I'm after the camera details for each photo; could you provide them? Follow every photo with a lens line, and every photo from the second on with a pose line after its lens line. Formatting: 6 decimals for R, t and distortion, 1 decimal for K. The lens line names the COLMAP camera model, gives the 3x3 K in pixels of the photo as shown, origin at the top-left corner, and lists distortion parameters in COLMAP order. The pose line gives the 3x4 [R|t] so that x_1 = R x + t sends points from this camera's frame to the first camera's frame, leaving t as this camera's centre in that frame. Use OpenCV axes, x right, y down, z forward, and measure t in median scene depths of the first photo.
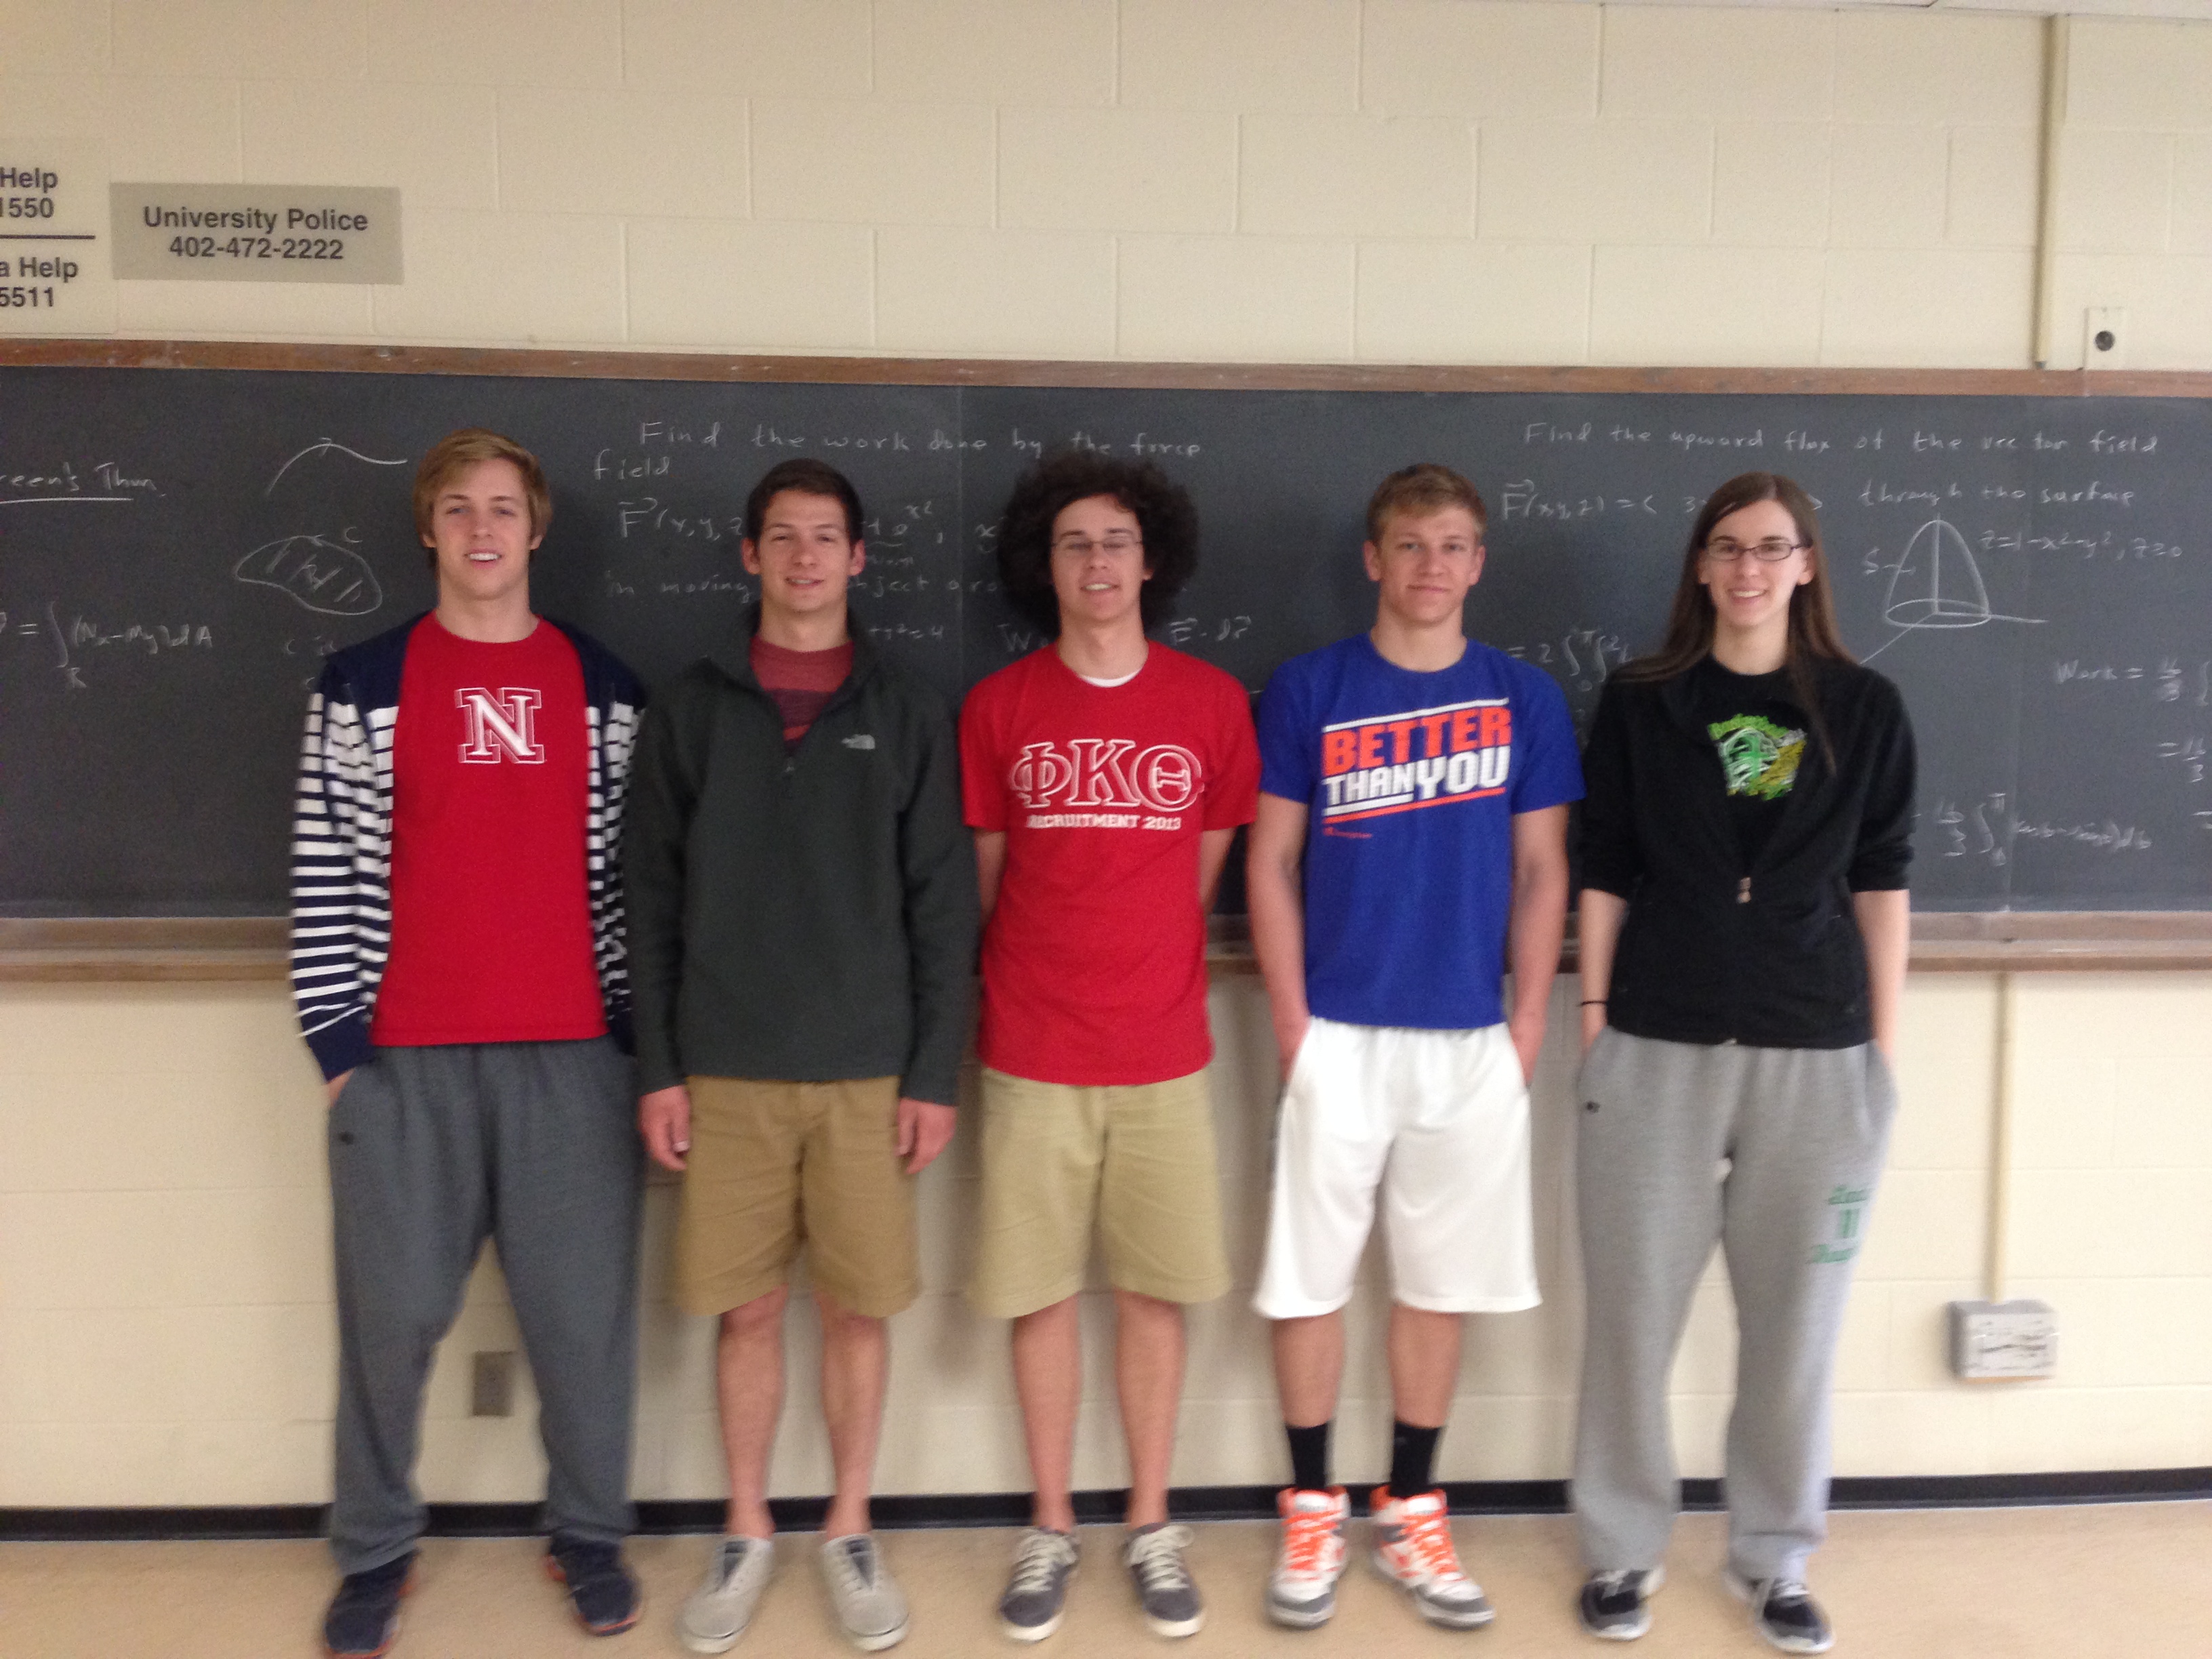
lens RADIAL K [[2316.8, 0, 1116.4], [0, 2316.8, 891.2], [0, 0, 1]] dist [0.056524, 0.000000]
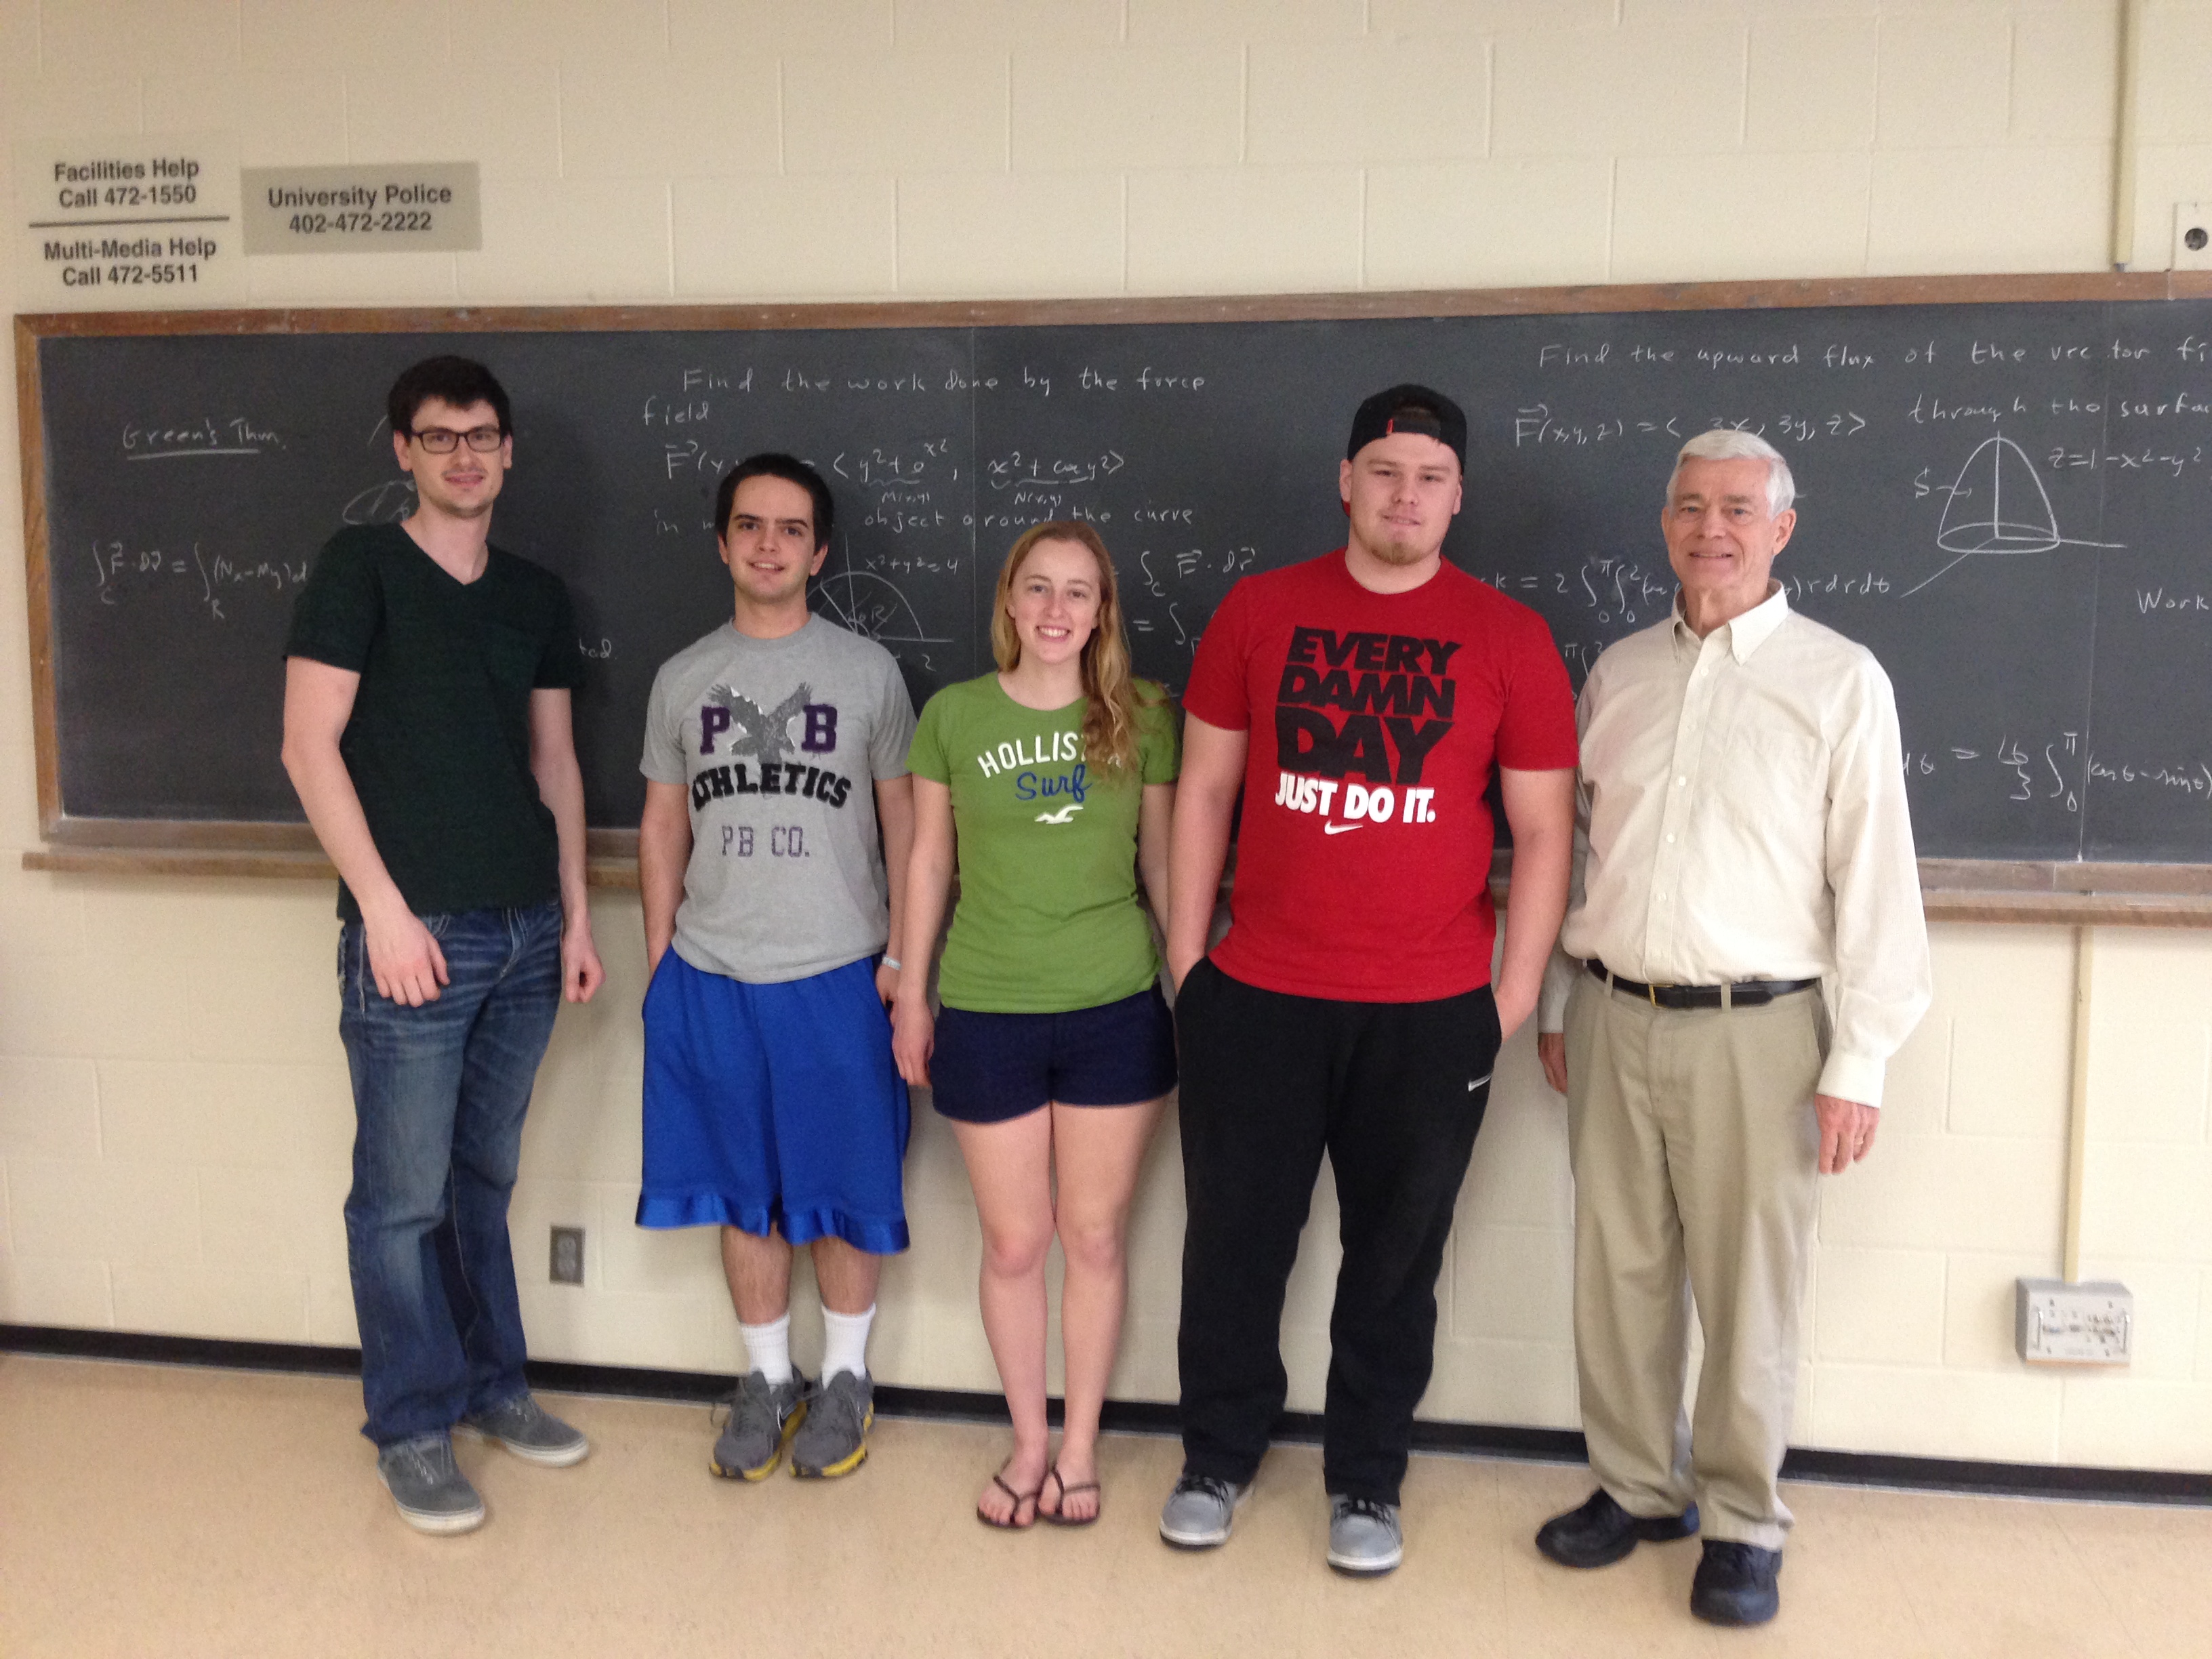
lens RADIAL K [[2316.8, 0, 1111.3], [0, 2316.8, 875.9], [0, 0, 1]] dist [0.056524, 0.000000]
pose [[0.968455, 0.027603, -0.247653, 0.252623], [-0.021986, 0.999435, 0.025418, -0.000411], [0.248215, -0.019171, 0.968515, 0.007302]]
